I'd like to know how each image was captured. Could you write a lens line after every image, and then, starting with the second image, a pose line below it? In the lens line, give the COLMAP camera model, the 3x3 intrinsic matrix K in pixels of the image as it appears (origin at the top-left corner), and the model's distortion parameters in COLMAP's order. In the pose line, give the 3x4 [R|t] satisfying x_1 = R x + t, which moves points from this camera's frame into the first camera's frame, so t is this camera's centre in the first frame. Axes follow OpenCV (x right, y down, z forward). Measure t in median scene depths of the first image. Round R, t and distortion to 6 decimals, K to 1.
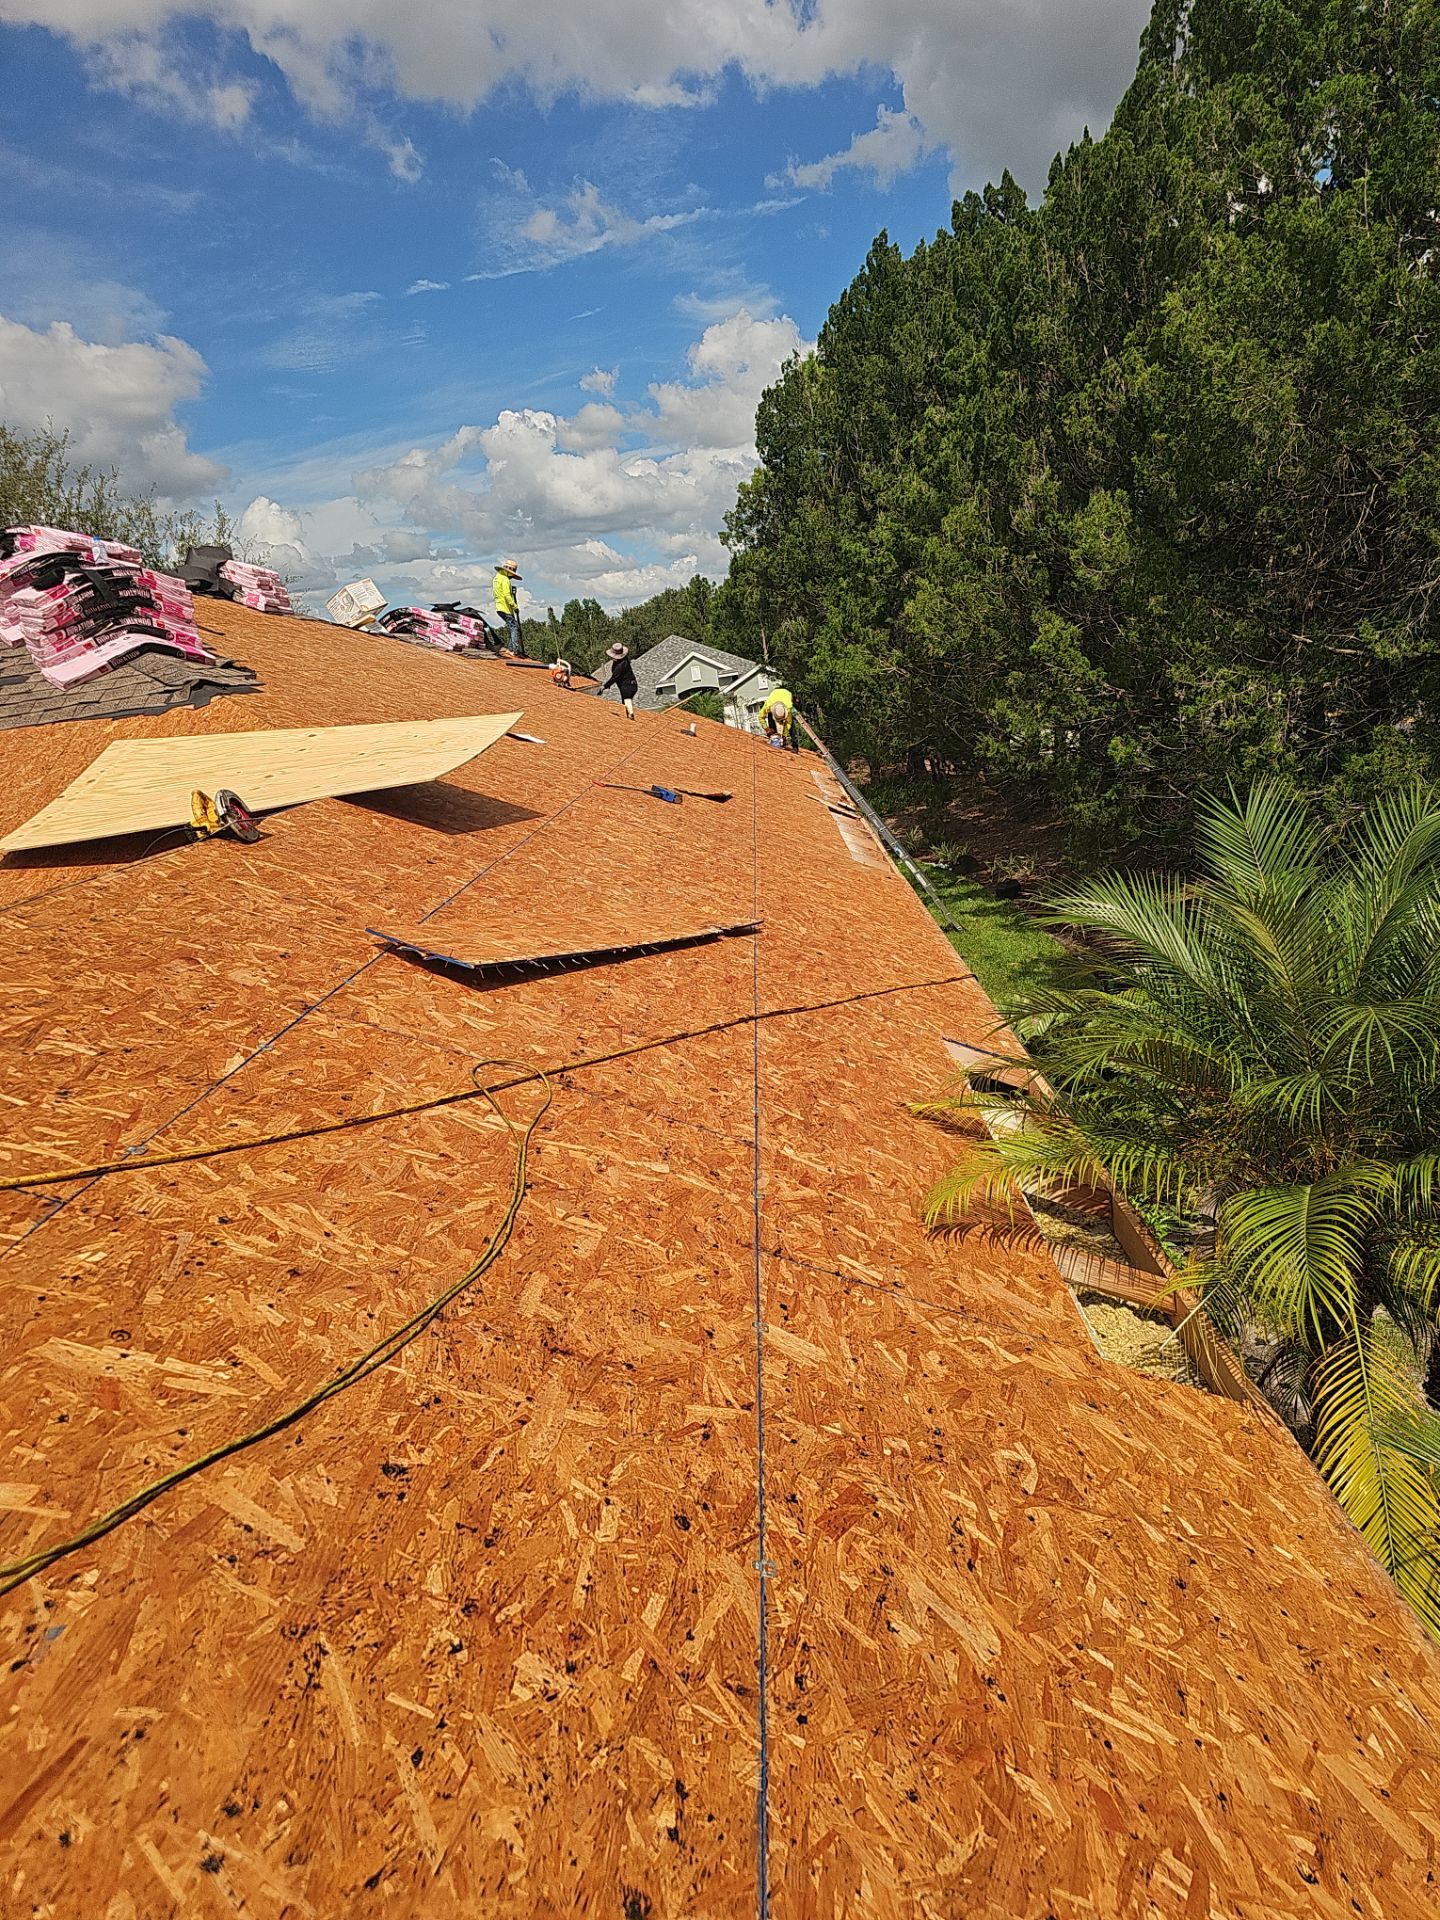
lens RADIAL K [[1221.6, 0, 720.0], [0, 1221.6, 960.0], [0, 0, 1]] dist [0.162588, -0.000215]
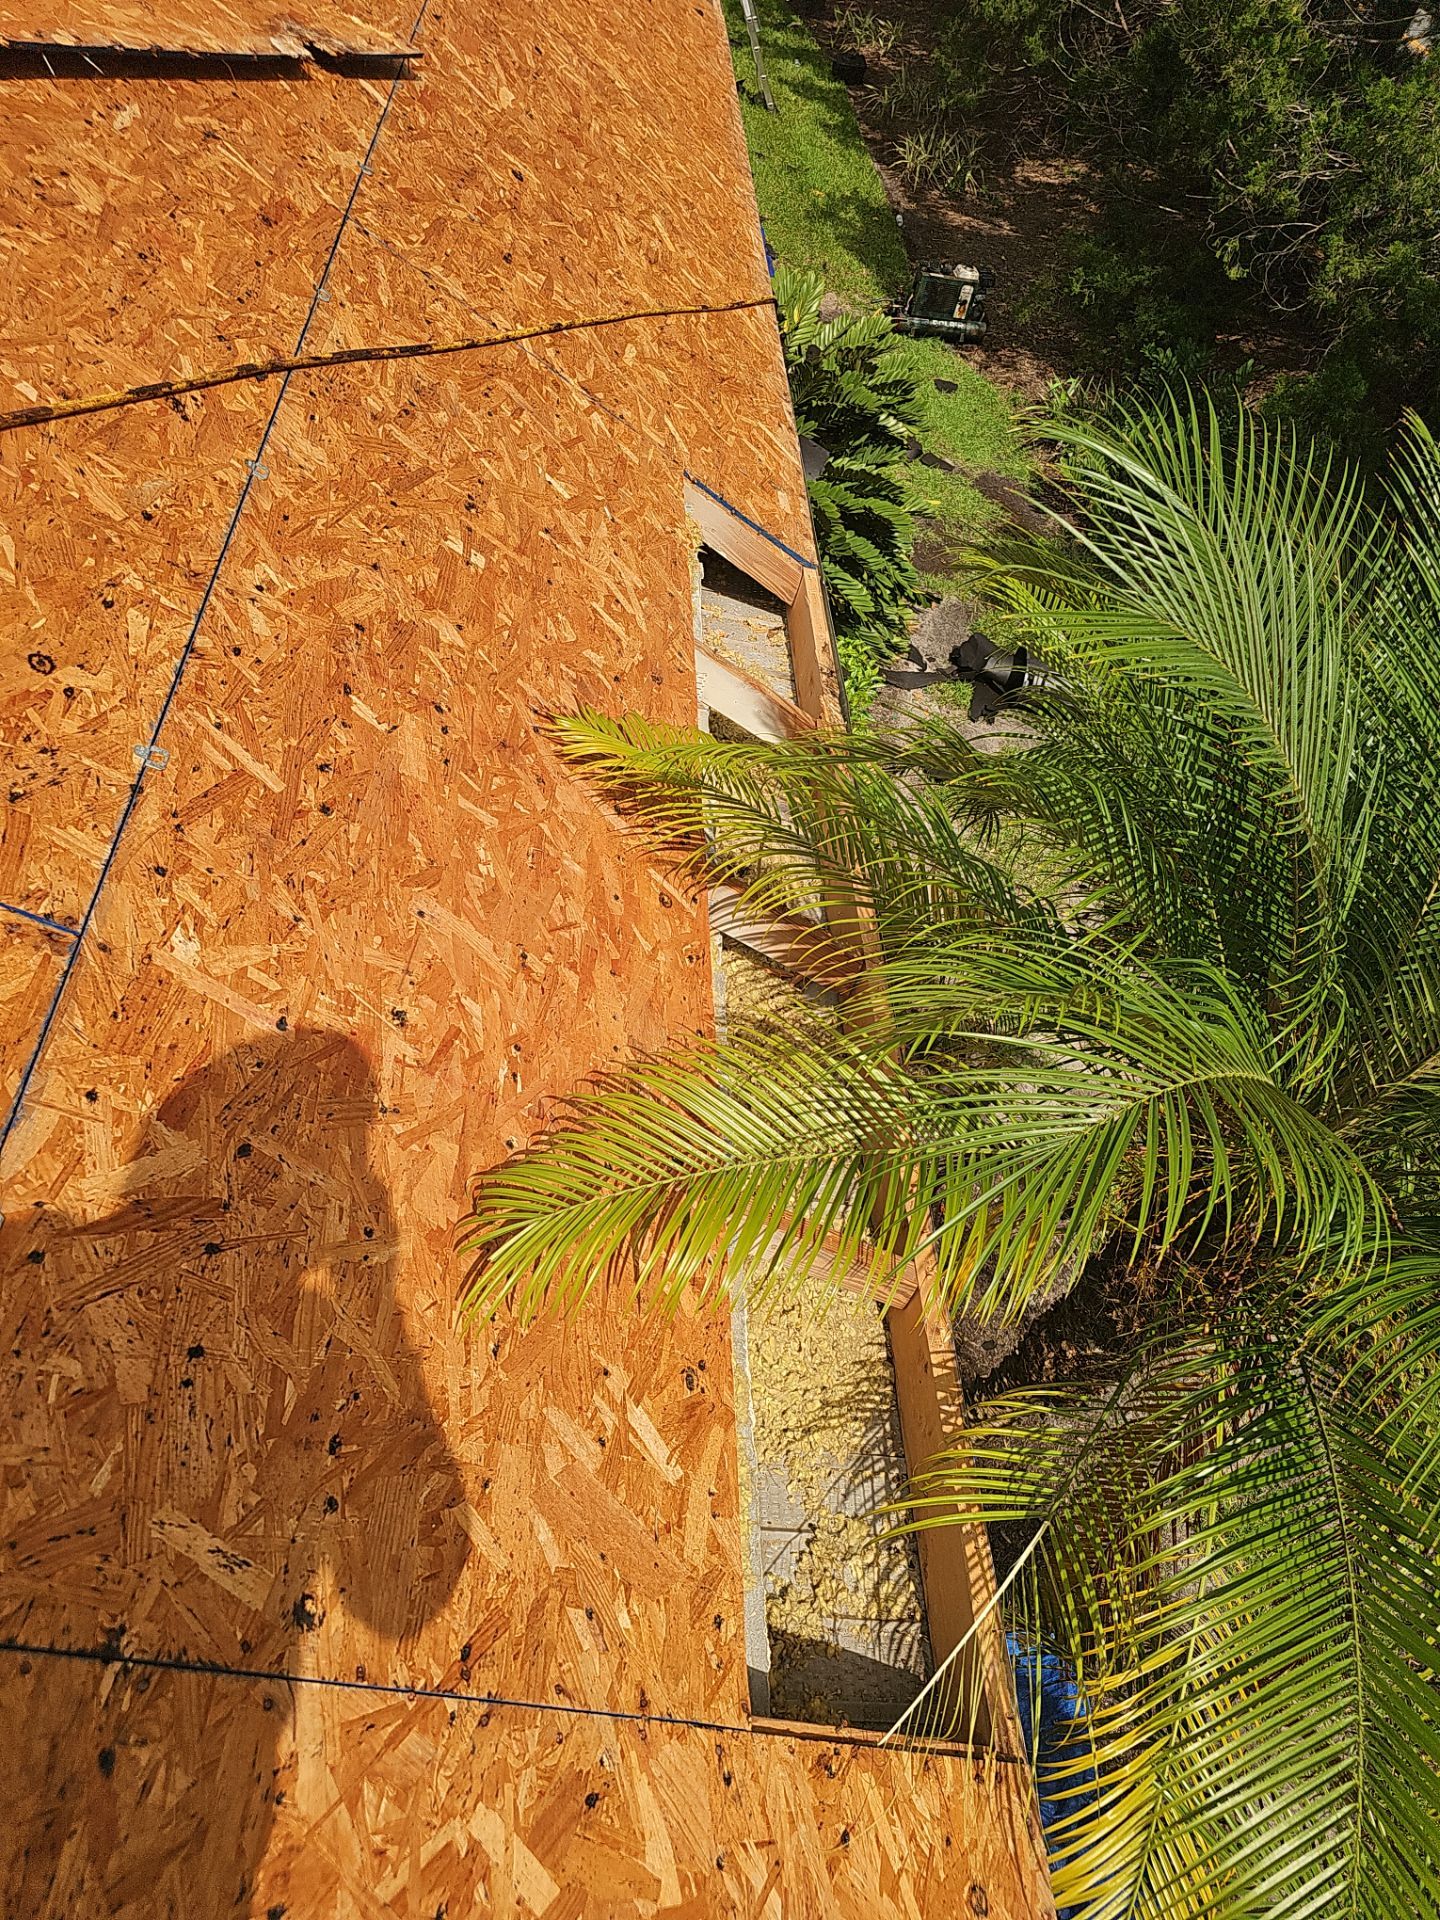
lens RADIAL K [[1307.7, 0, 720.0], [0, 1307.7, 960.0], [0, 0, 1]] dist [0.061520, -0.041649]
pose [[0.927734, 0.189226, 0.321719, 0.009460], [-0.337524, 0.793293, 0.506719, -0.012143], [-0.159333, -0.578688, 0.799833, 0.077430]]
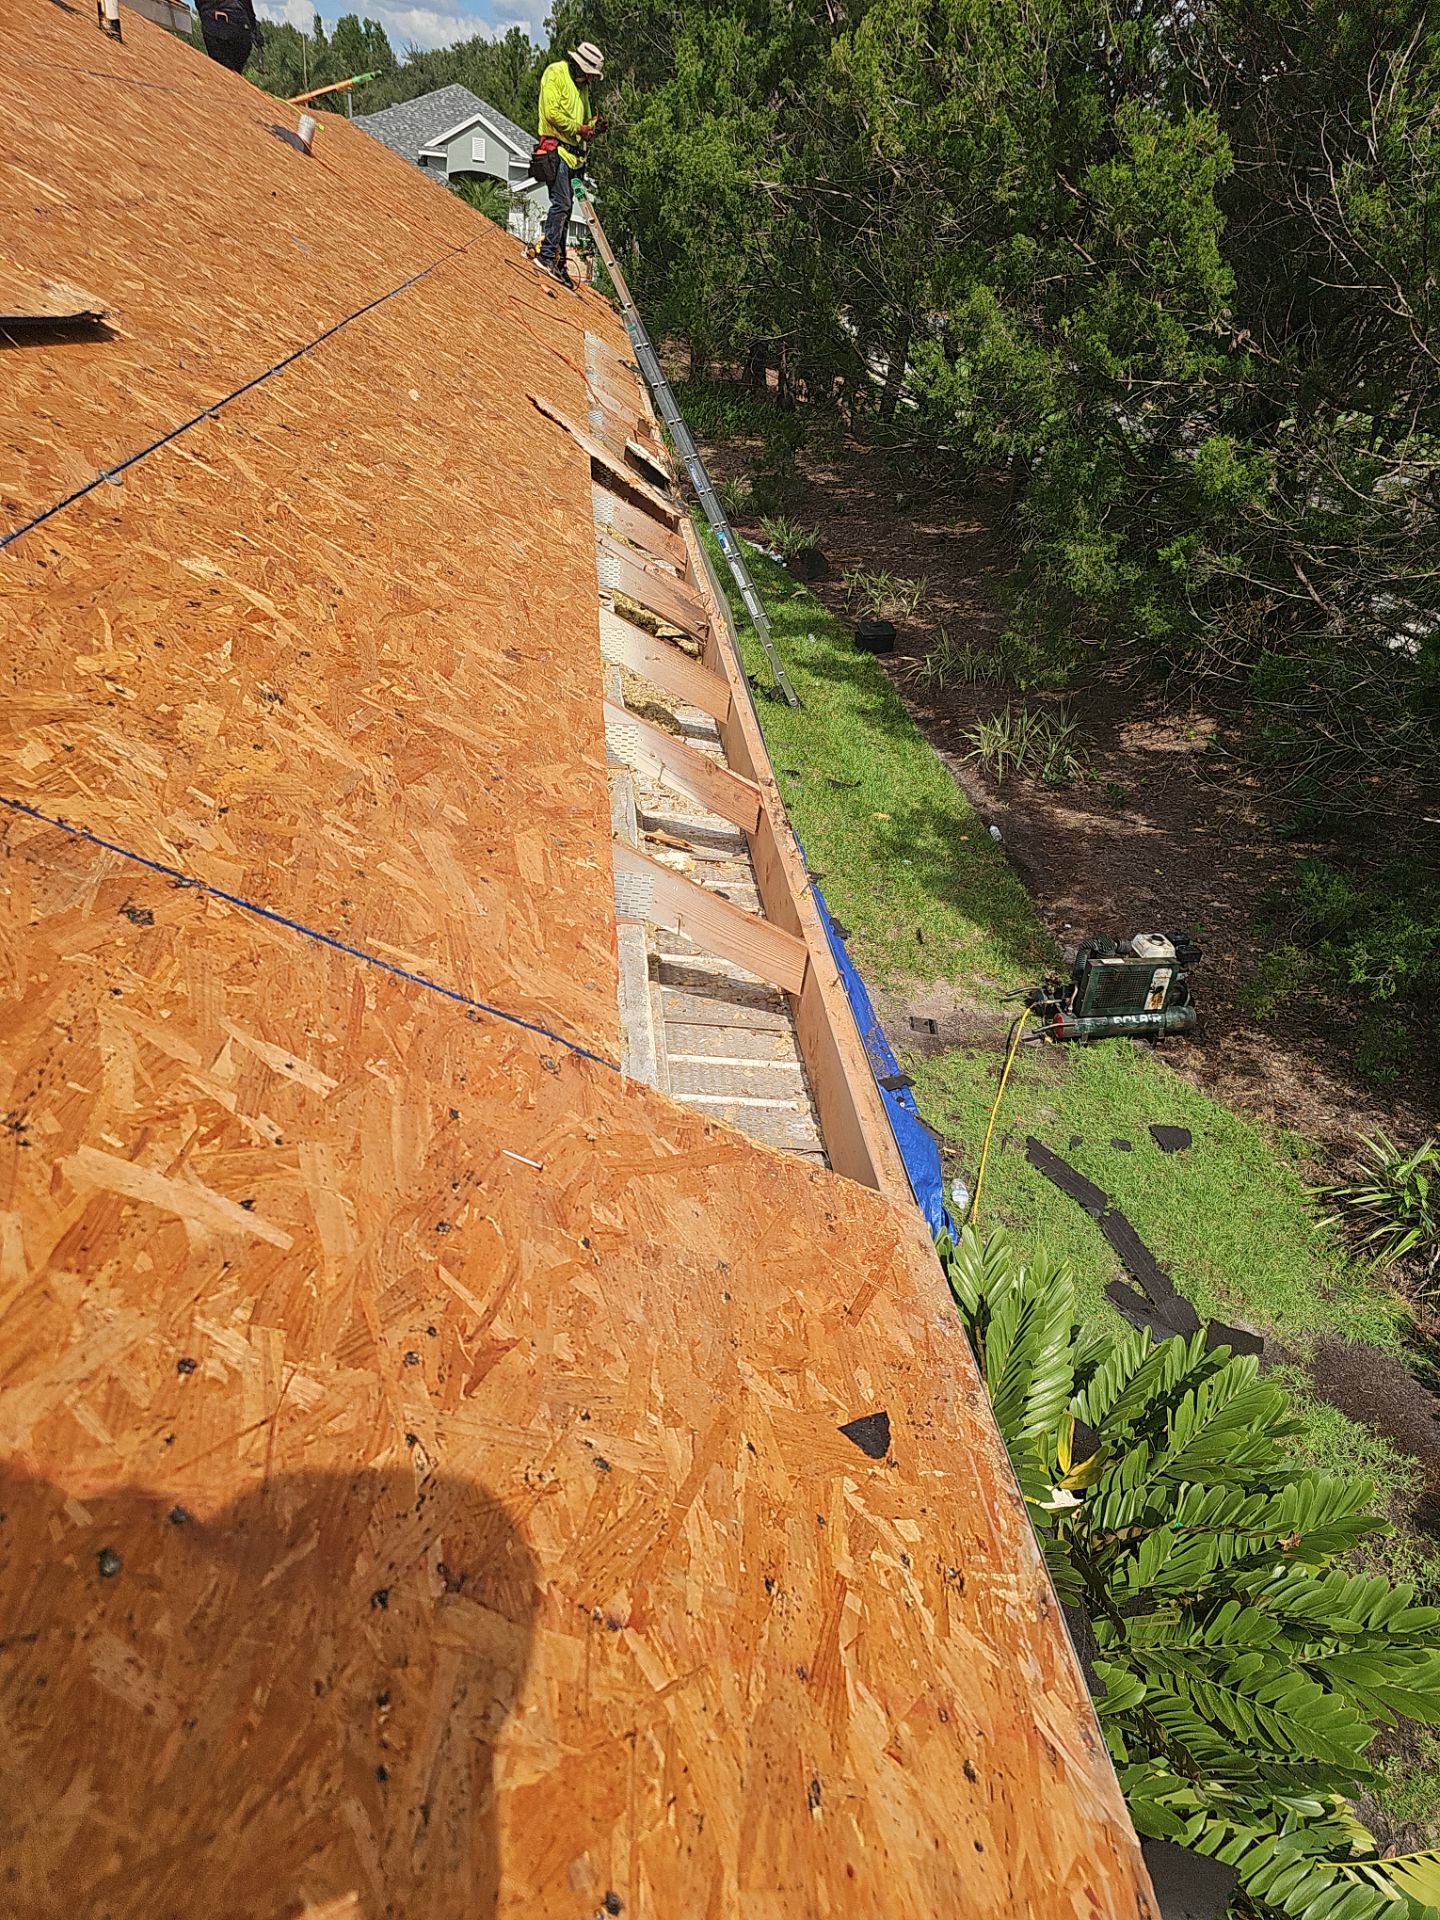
lens RADIAL K [[1307.7, 0, 720.0], [0, 1307.7, 960.0], [0, 0, 1]] dist [0.061520, -0.041649]
pose [[0.958754, 0.162184, 0.233423, 0.033866], [-0.221208, 0.941444, 0.254462, -0.052983], [-0.178485, -0.295601, 0.938490, 0.346738]]
